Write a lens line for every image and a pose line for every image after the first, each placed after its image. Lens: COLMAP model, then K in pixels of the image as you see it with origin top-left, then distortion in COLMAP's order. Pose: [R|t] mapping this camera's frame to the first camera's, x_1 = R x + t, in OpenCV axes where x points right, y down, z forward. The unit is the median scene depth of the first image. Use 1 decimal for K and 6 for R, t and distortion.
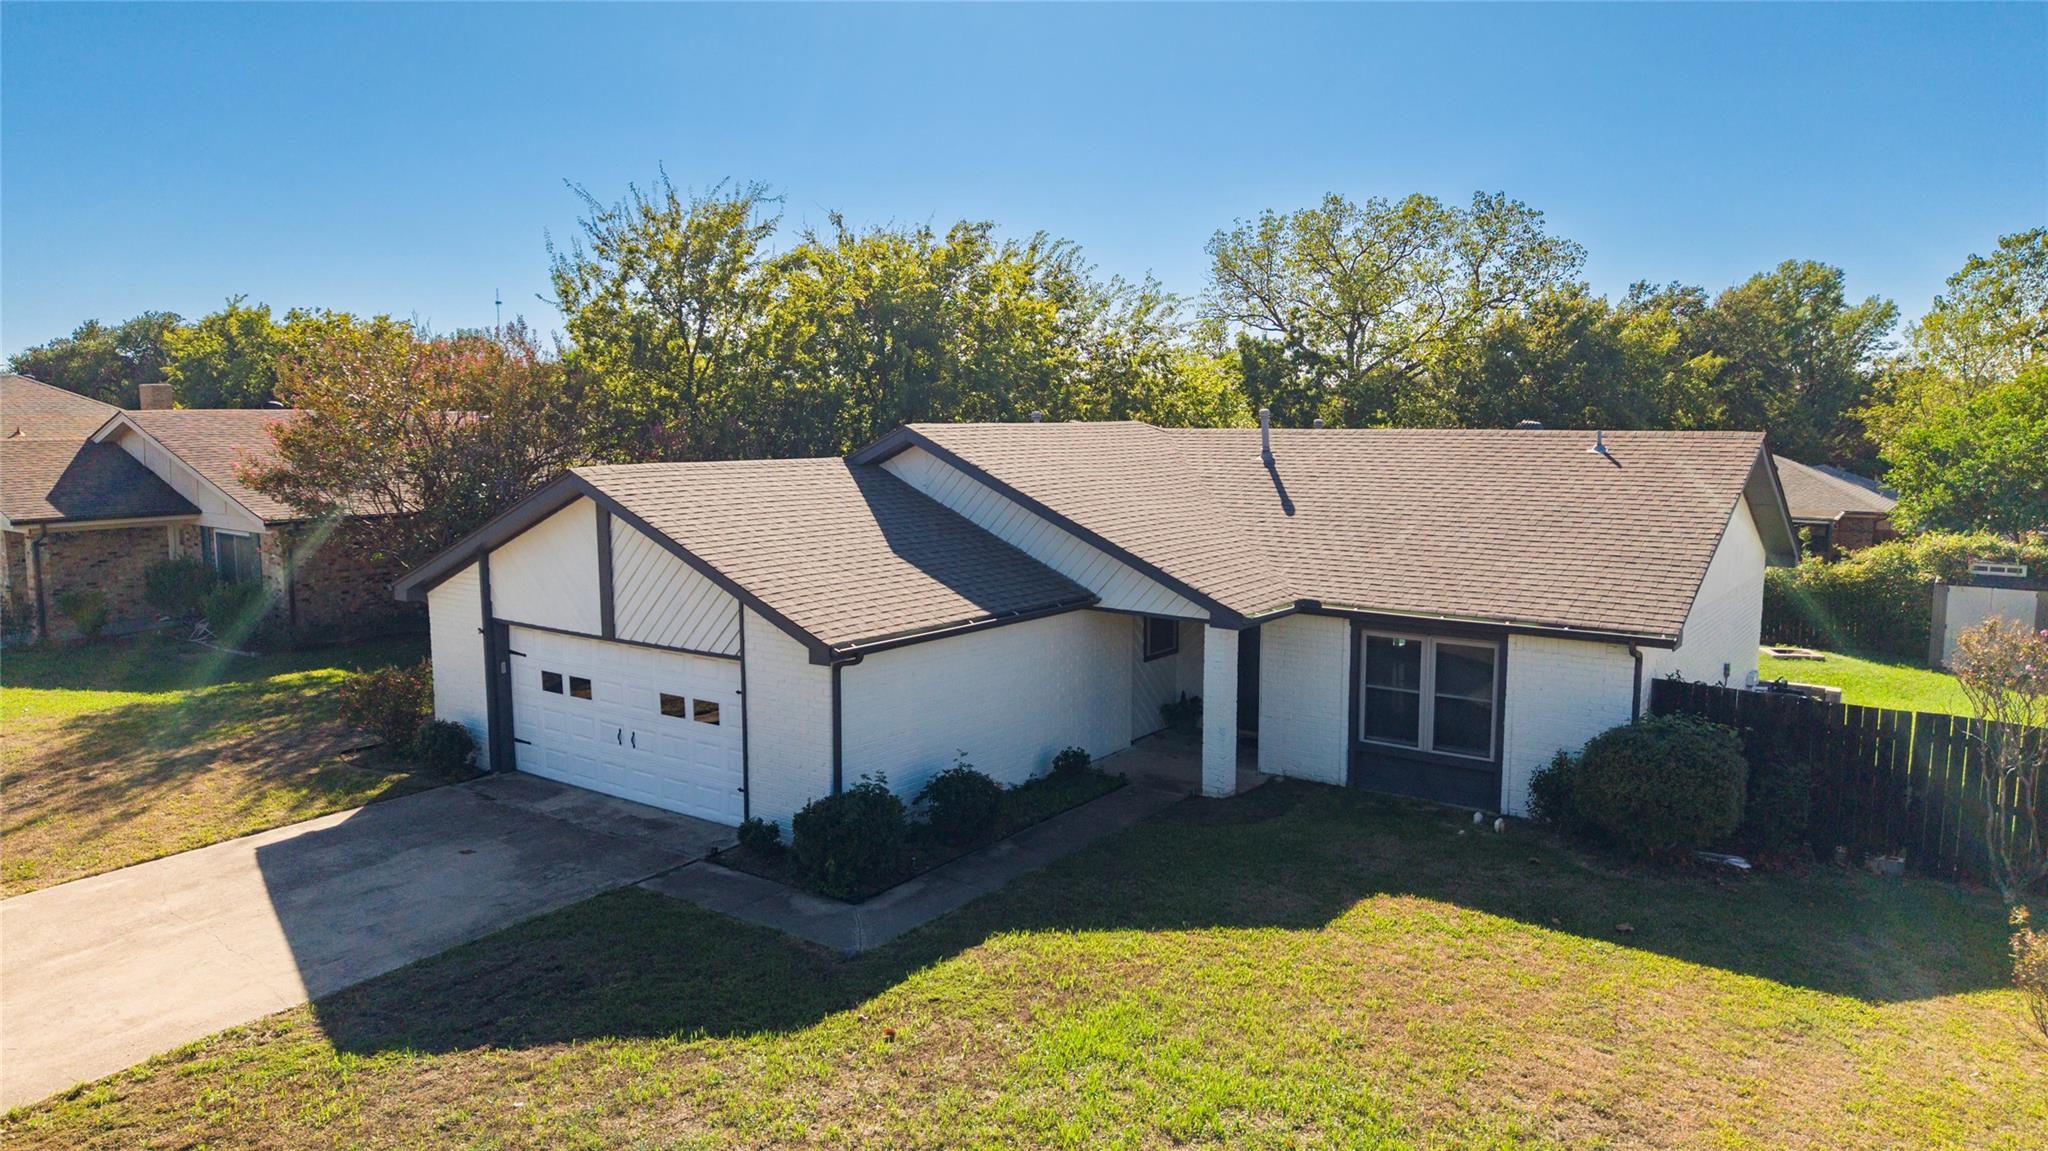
lens RADIAL K [[1370.9, 0, 1019.8], [0, 1370.9, 570.2], [0, 0, 1]] dist [-0.007742, -0.001817]
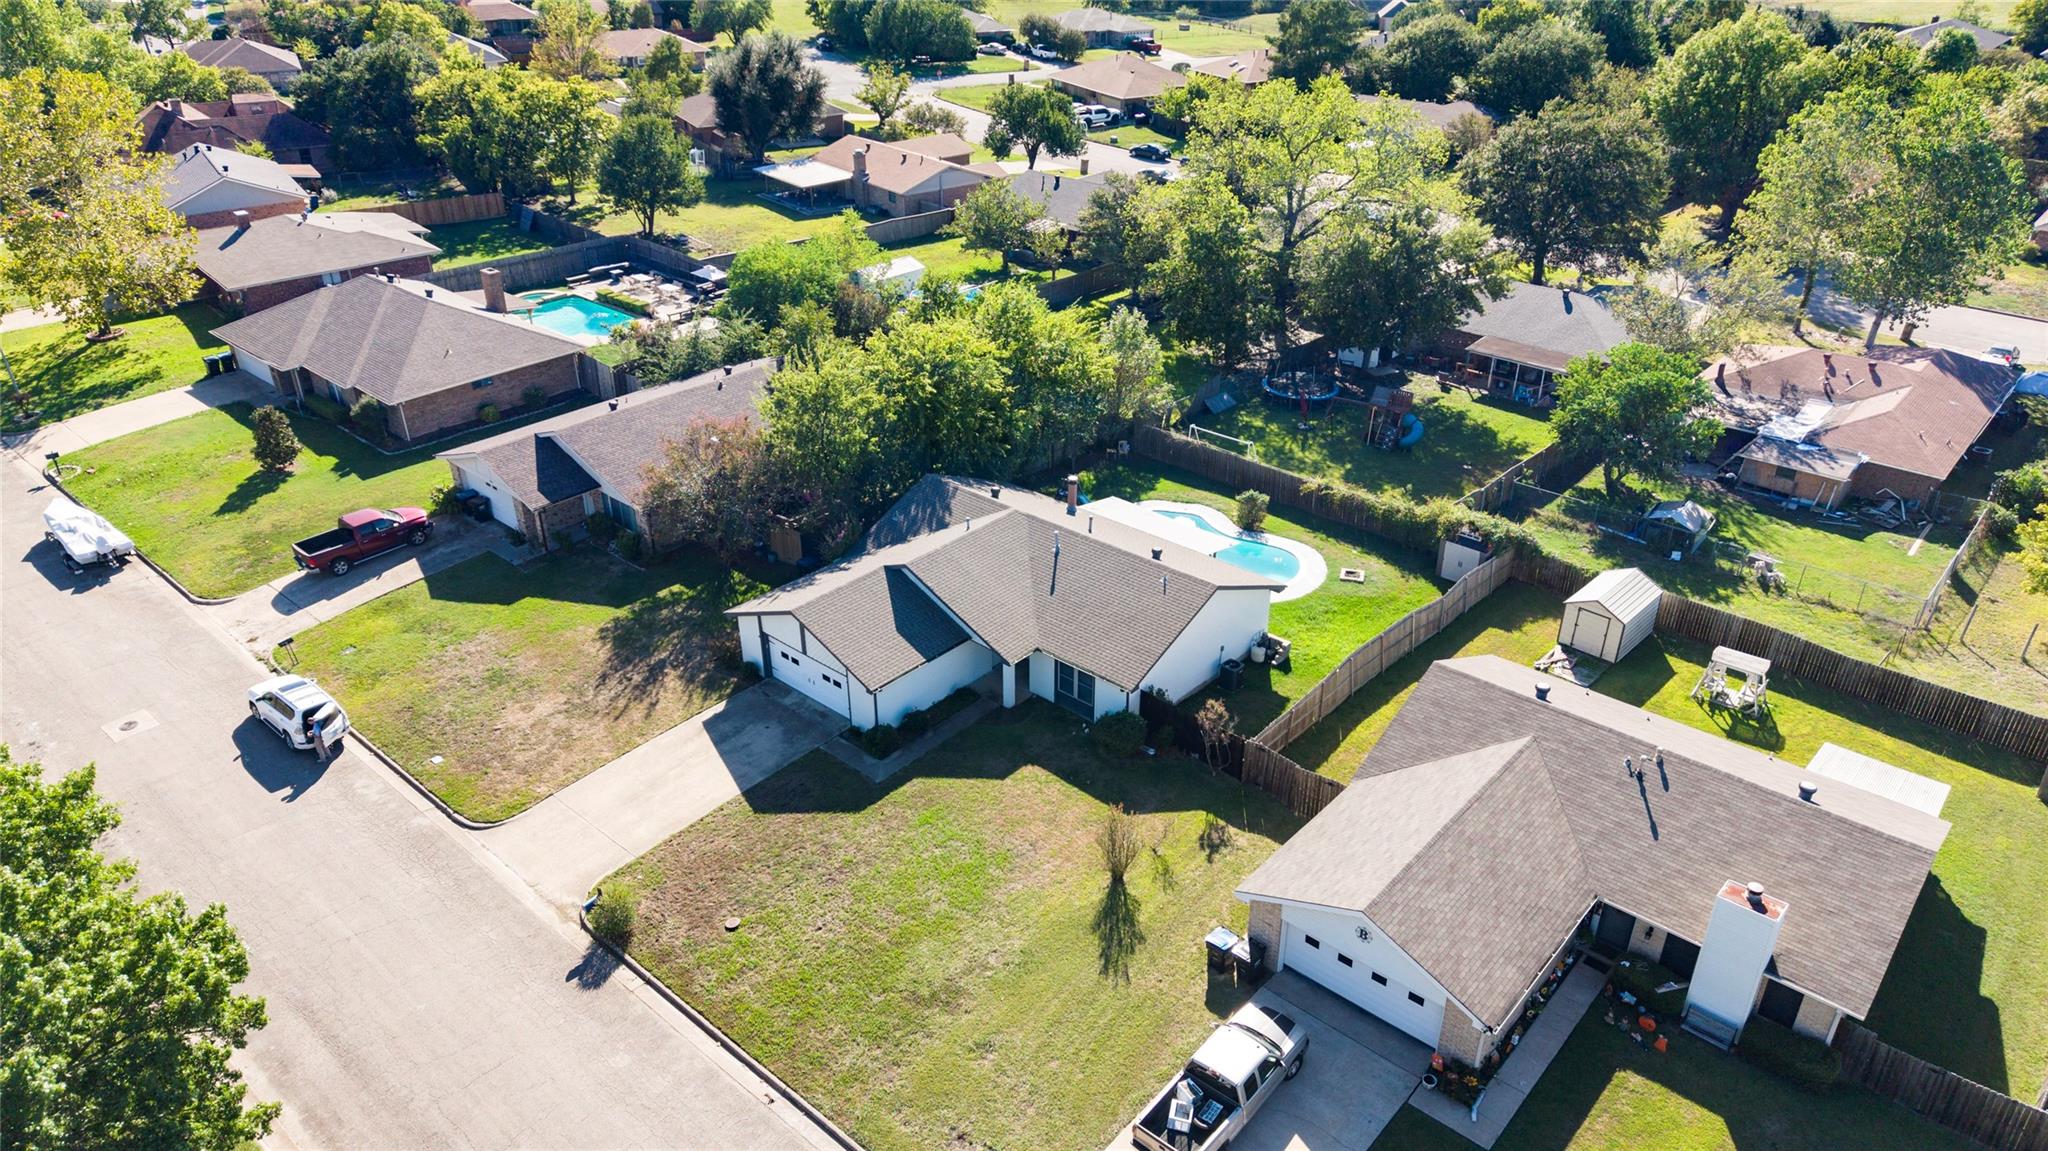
lens RADIAL K [[1360.9, 0, 1024.0], [0, 1360.9, 575.5], [0, 0, 1]] dist [0.022954, -0.001411]
pose [[0.995339, 0.038989, -0.088208, 0.461345], [-0.003107, 0.927125, 0.374740, -1.298523], [0.096391, -0.372720, 0.922924, -1.740652]]
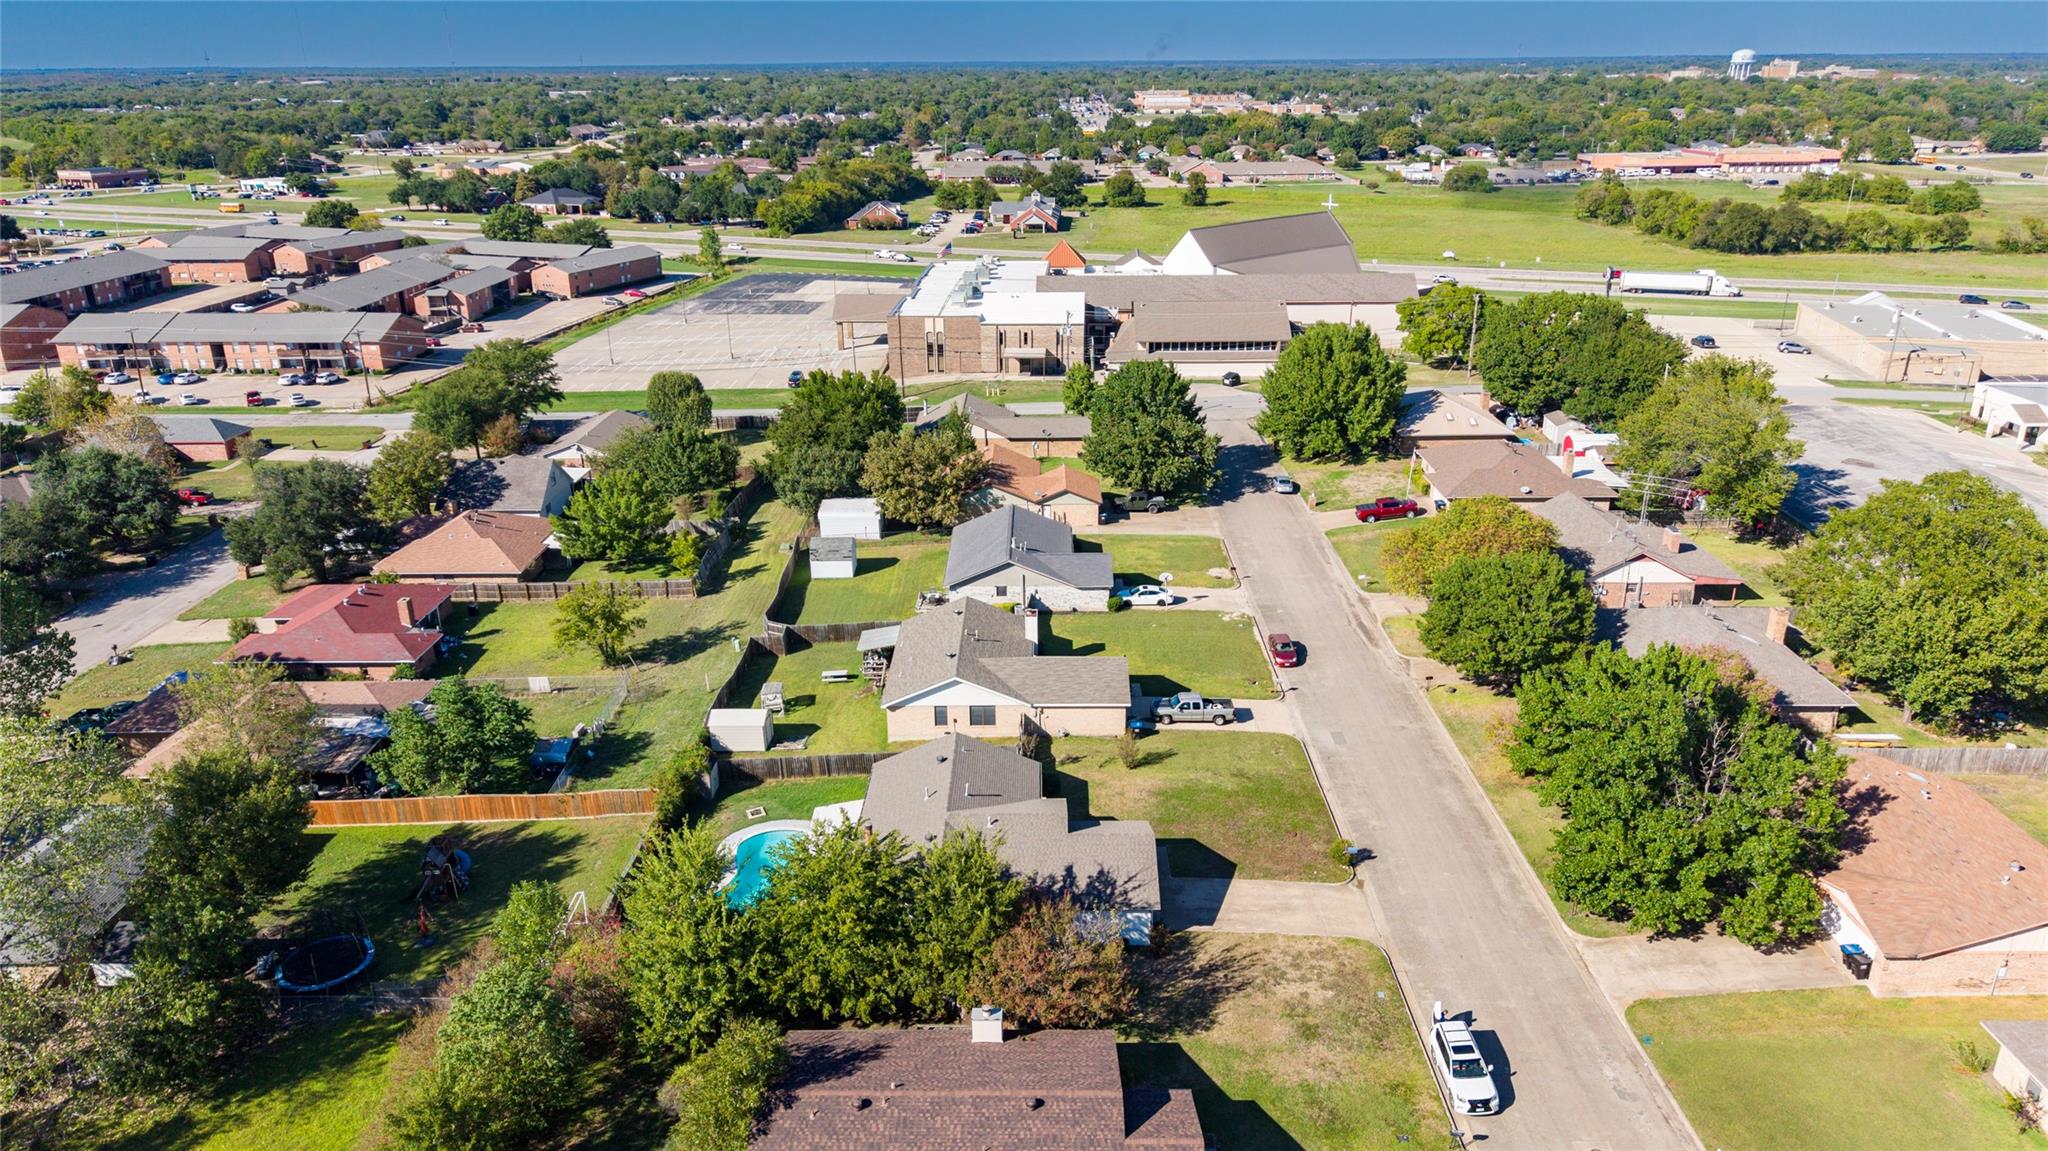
lens RADIAL K [[1366.6, 0, 1023.1], [0, 1366.6, 581.8], [0, 0, 1]] dist [0.005865, 0.003147]
pose [[-0.581015, -0.288556, 0.761024, -3.261378], [0.102470, 0.901667, 0.420115, -2.760004], [-0.807417, 0.322075, -0.494313, 3.317855]]
